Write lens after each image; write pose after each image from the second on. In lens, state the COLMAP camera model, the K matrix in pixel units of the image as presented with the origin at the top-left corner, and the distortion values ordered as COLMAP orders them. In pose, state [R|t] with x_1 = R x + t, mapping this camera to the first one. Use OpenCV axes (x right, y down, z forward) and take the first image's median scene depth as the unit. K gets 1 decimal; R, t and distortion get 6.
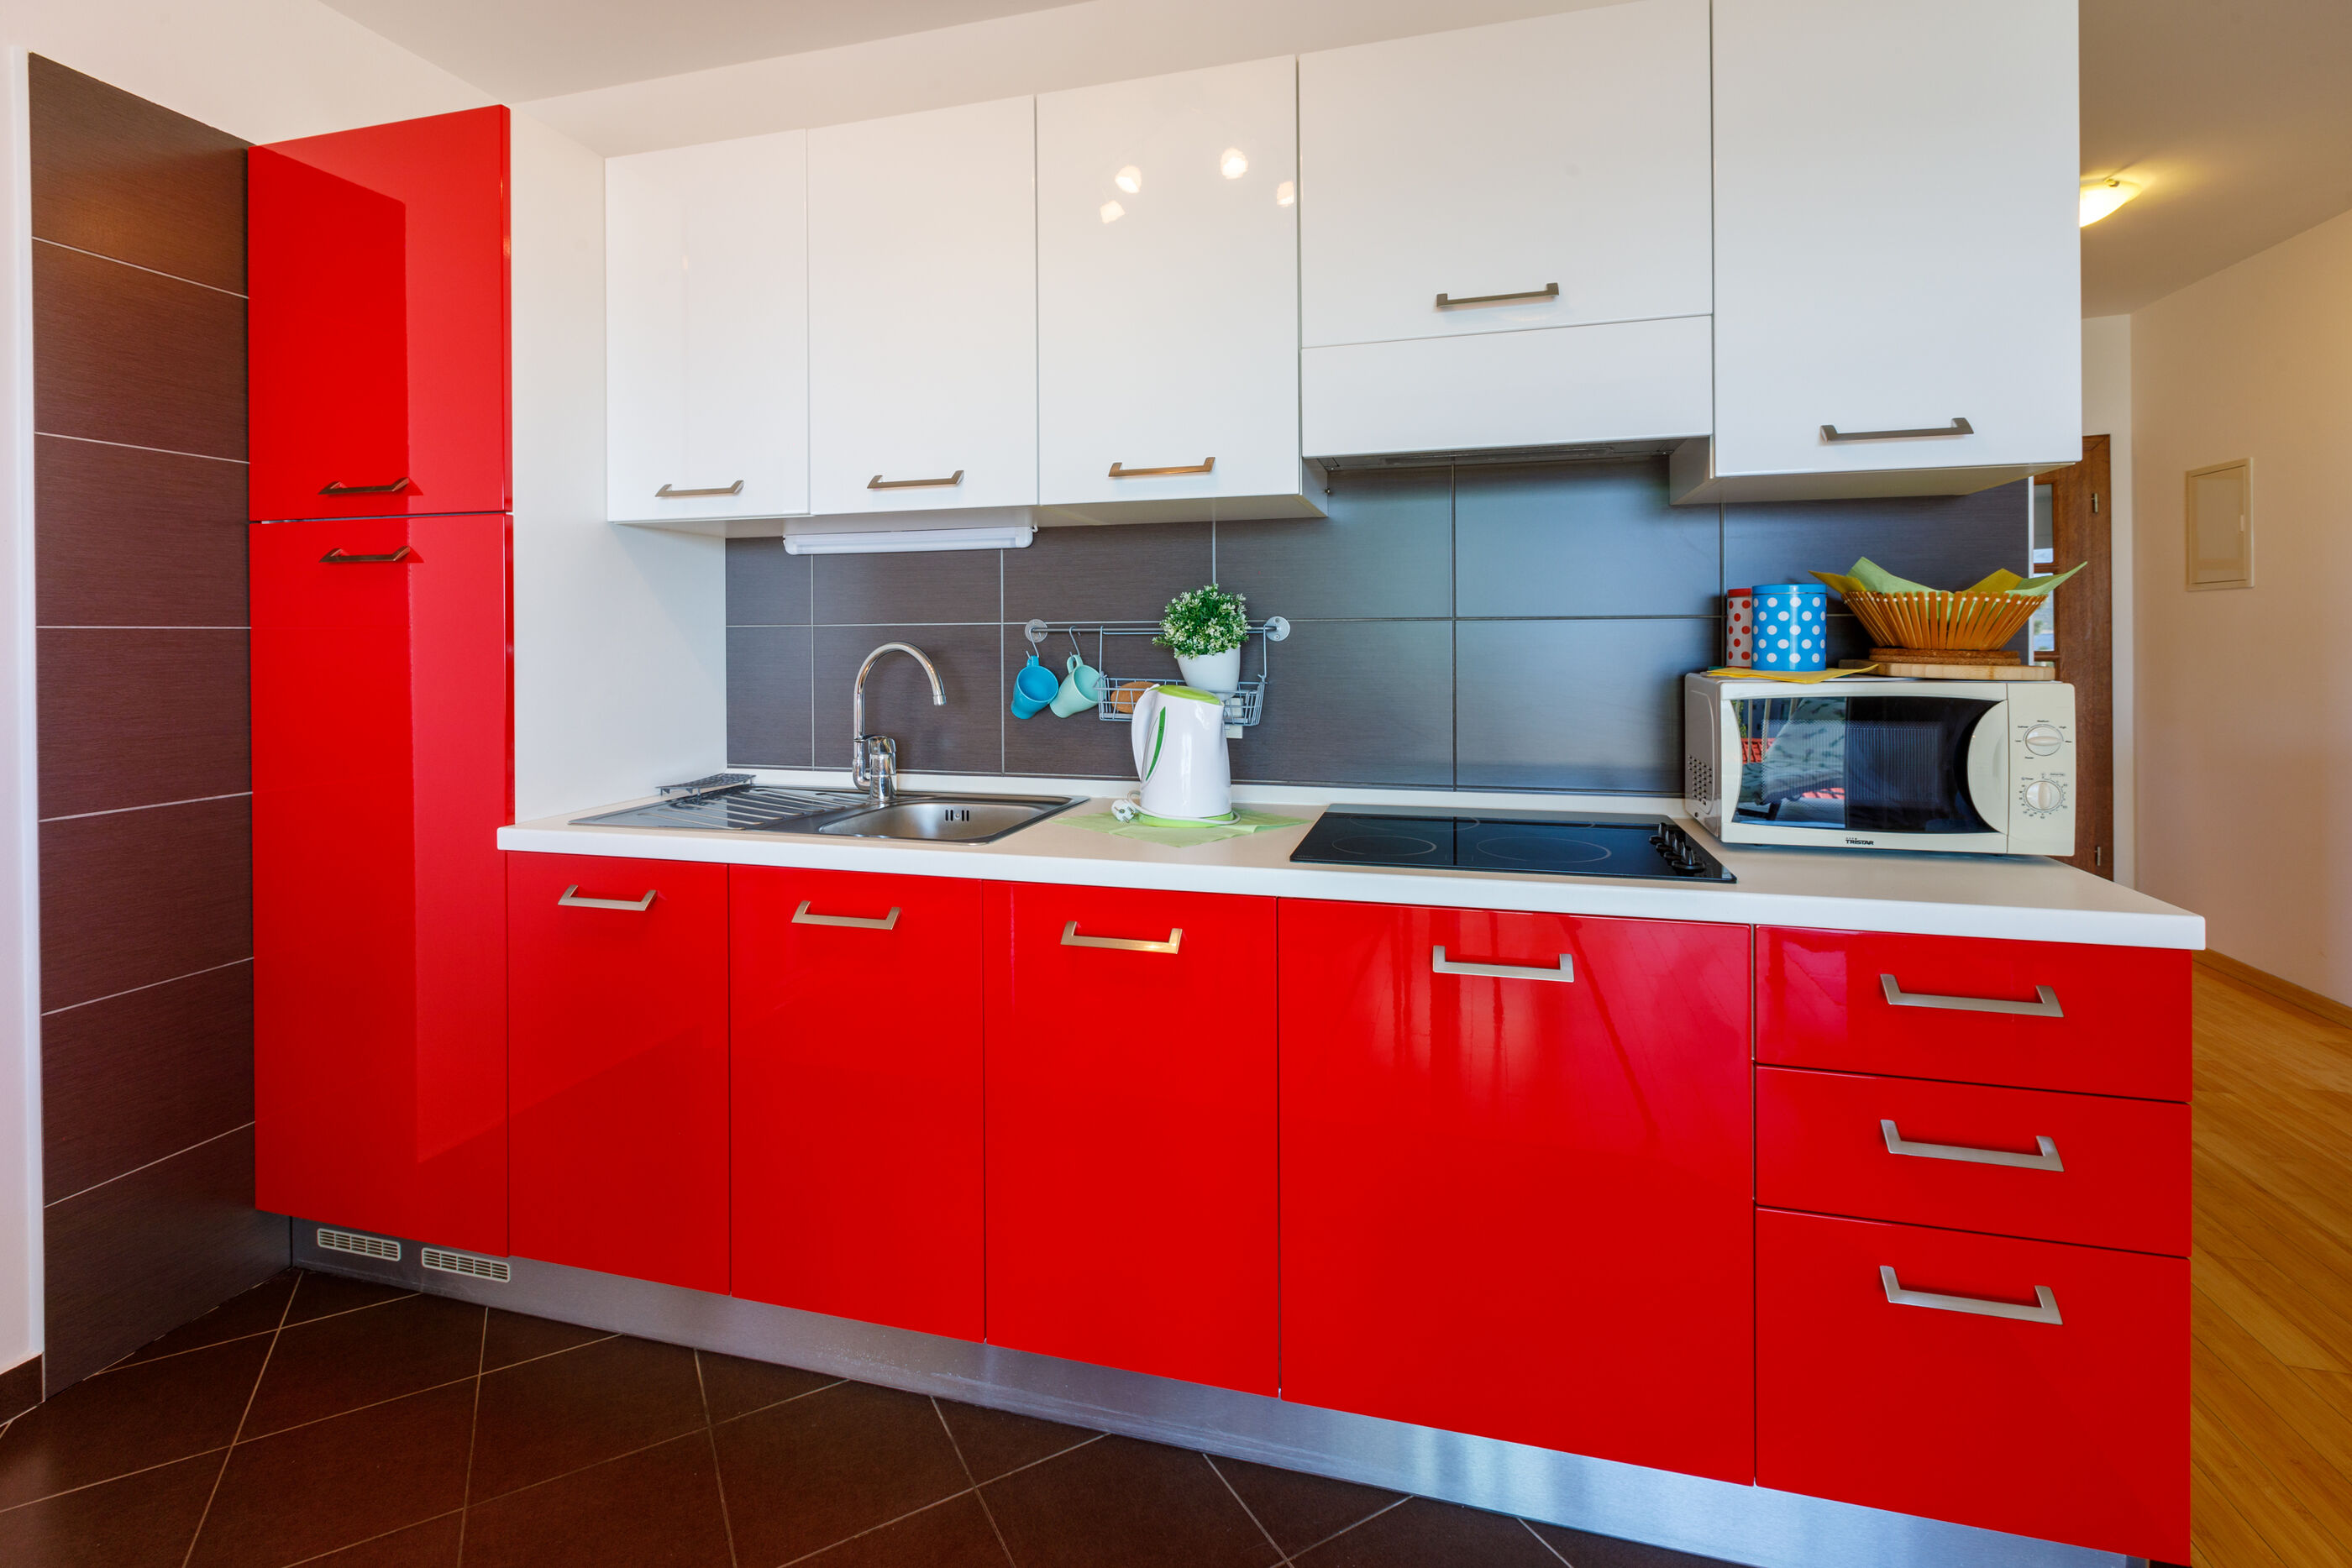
lens RADIAL K [[1064.5, 0, 1148.7], [0, 1064.5, 639.7], [0, 0, 1]] dist [0.000458, 0.000201]
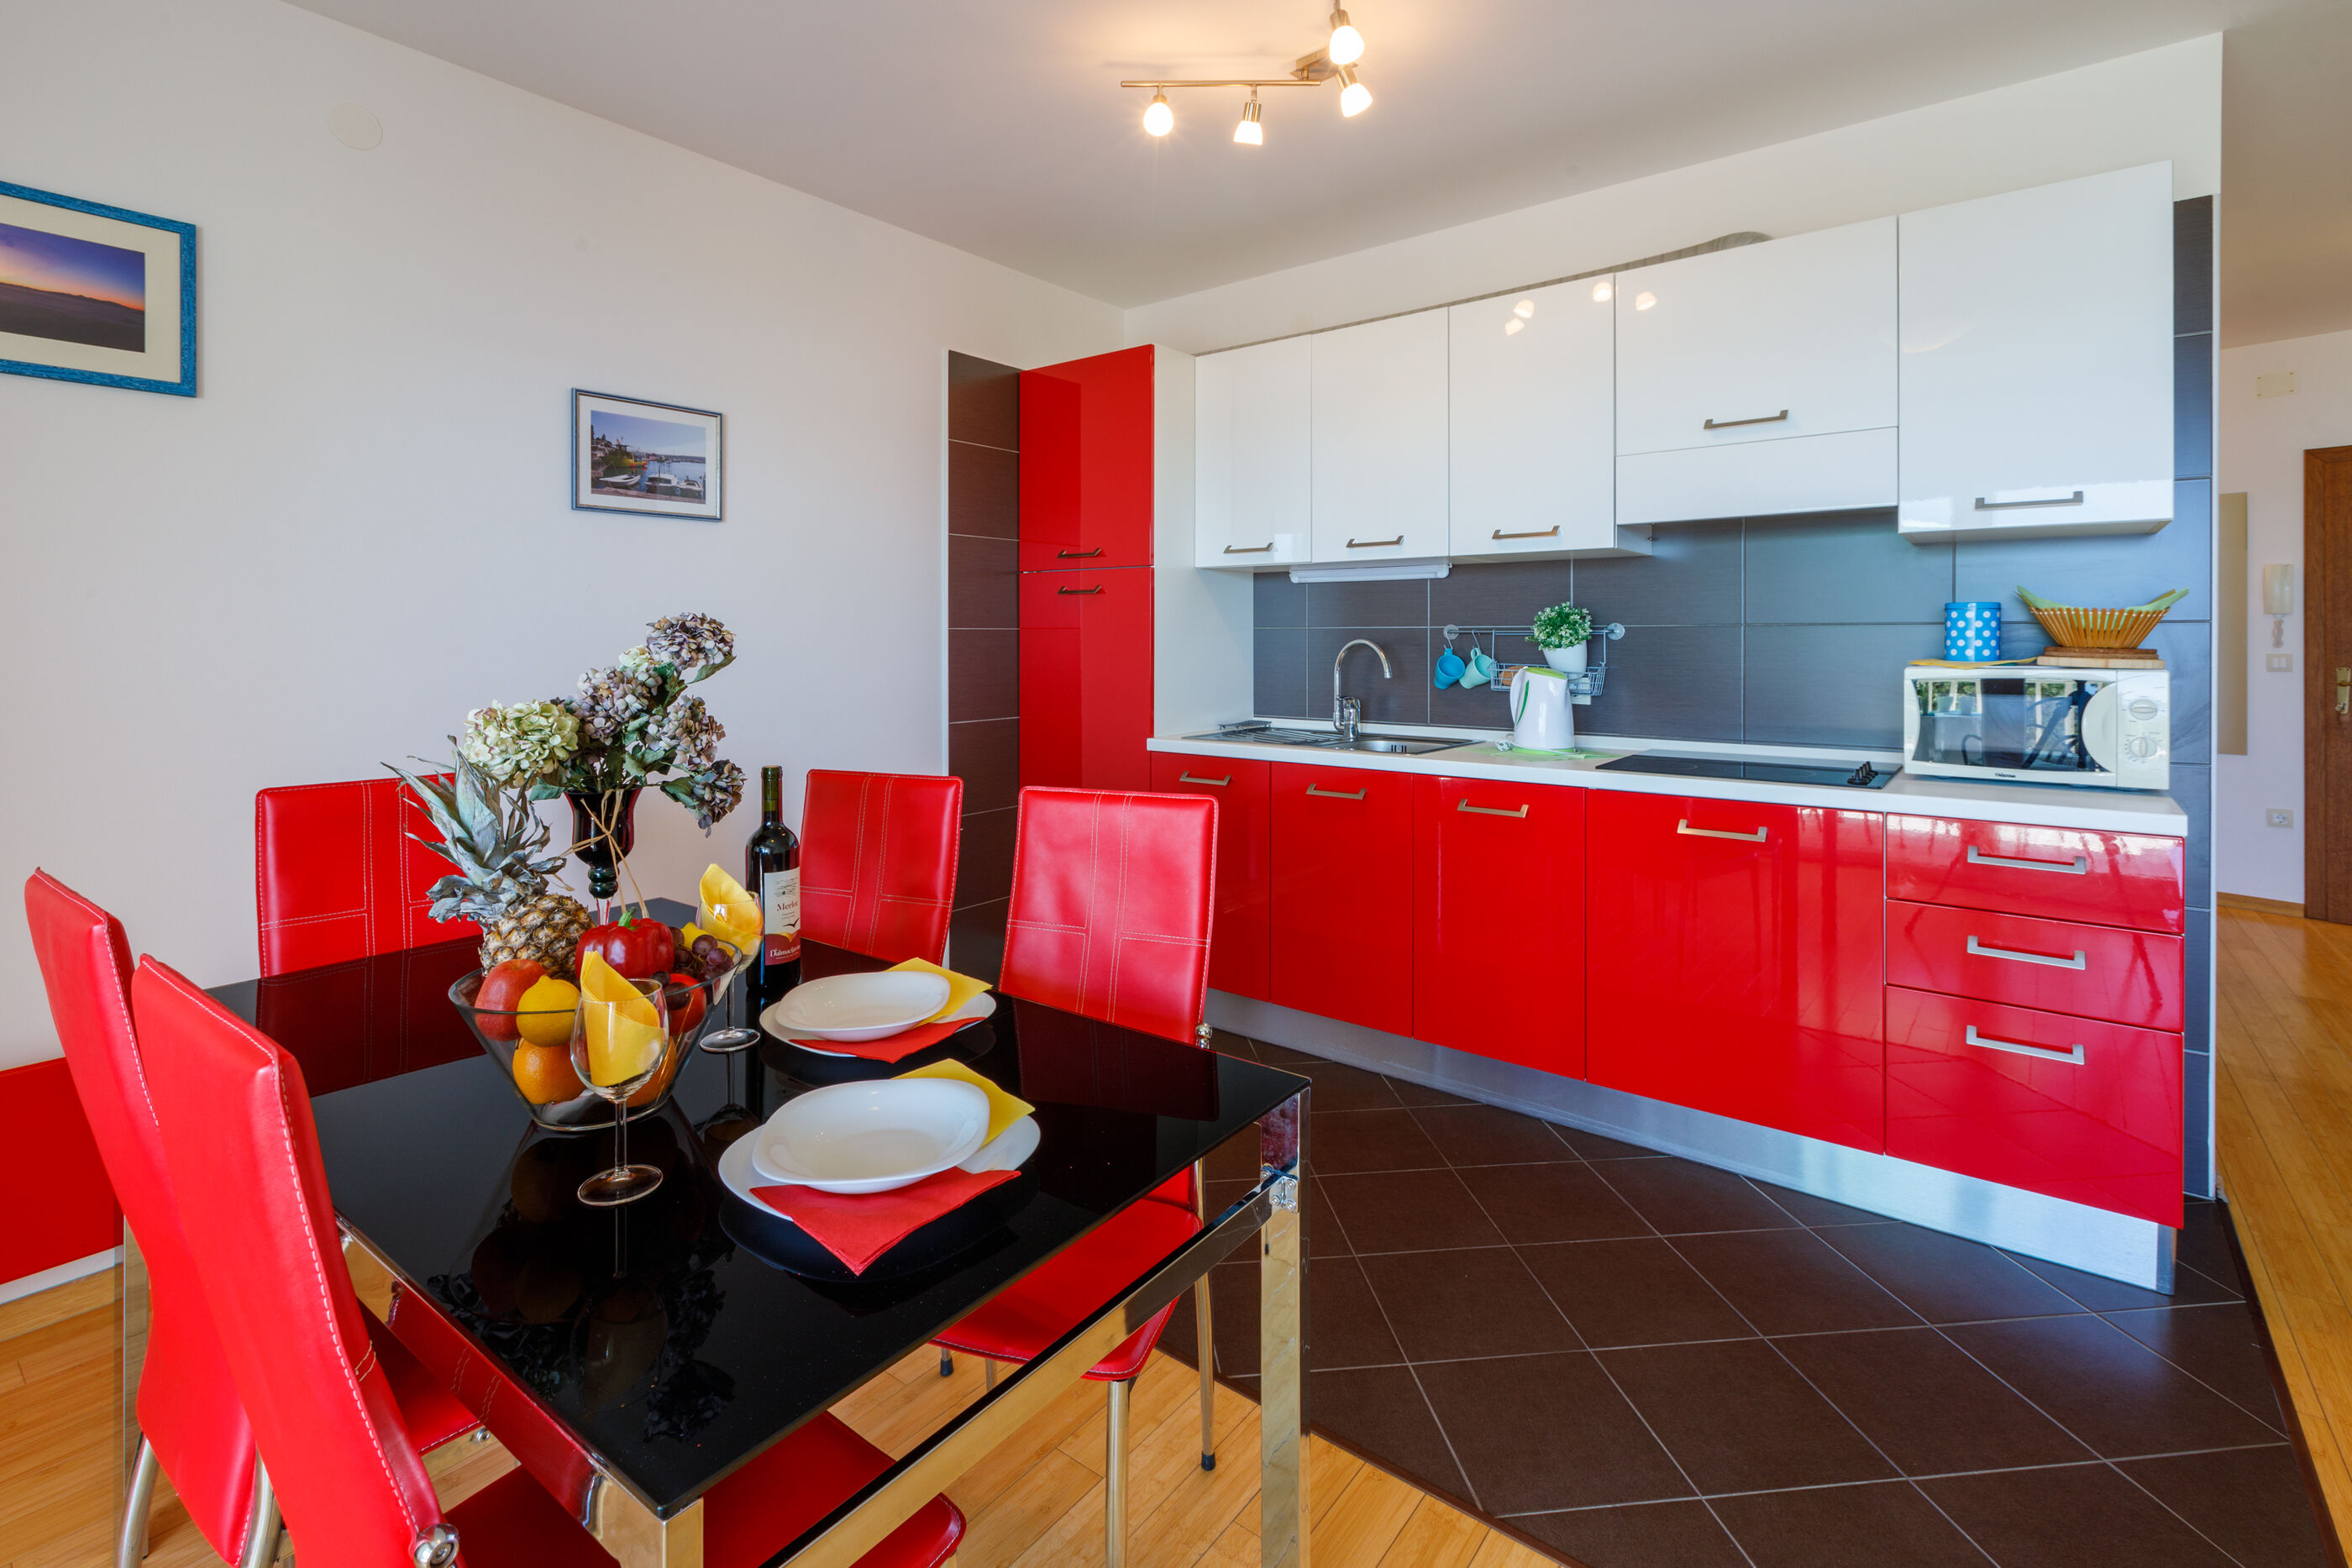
lens RADIAL K [[1073.1, 0, 1173.3], [0, 1073.1, 641.3], [0, 0, 1]] dist [-0.000544, -0.000174]
pose [[0.925973, 0.006436, -0.377535, 0.123224], [-0.005590, 0.999979, 0.003337, 0.002385], [0.377549, -0.000980, 0.925989, -0.668205]]
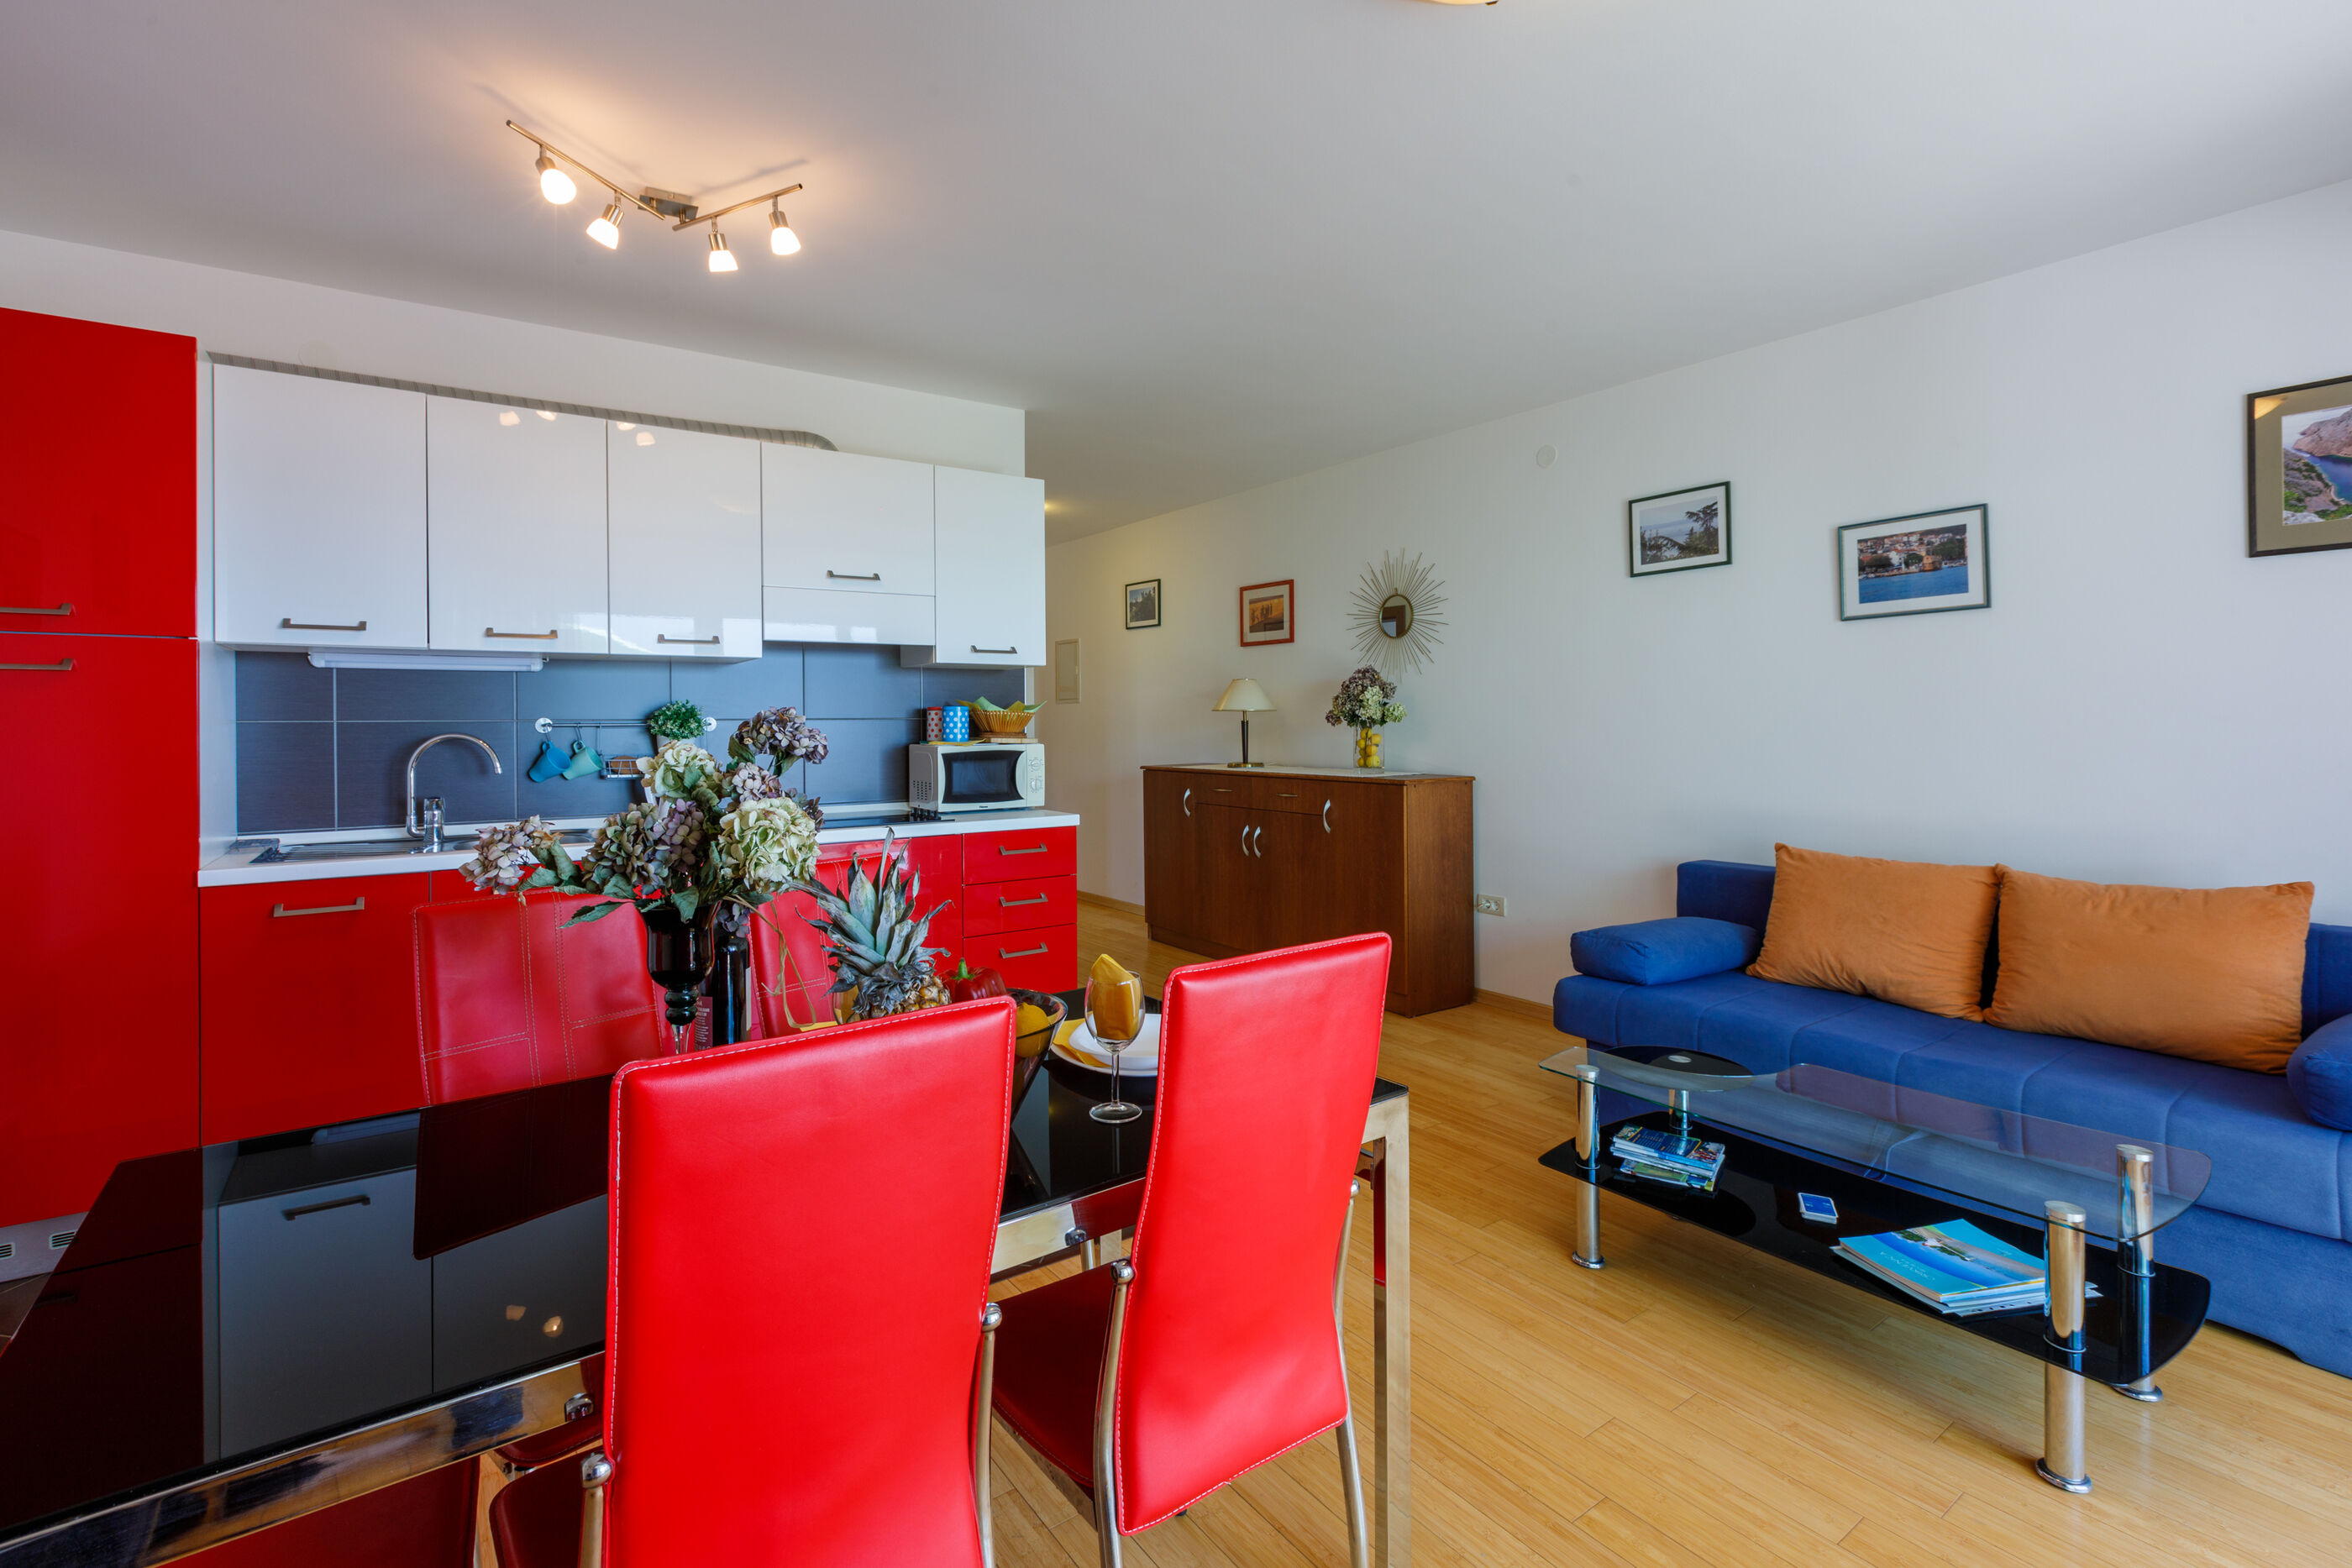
lens RADIAL K [[1053.9, 0, 1166.0], [0, 1053.9, 719.7], [0, 0, 1]] dist [-0.009904, -0.000587]
pose [[0.628935, 0.004087, 0.777447, -0.833525], [0.007622, 0.999906, -0.011423, 0.008283], [-0.777421, 0.013110, 0.628845, -0.763642]]
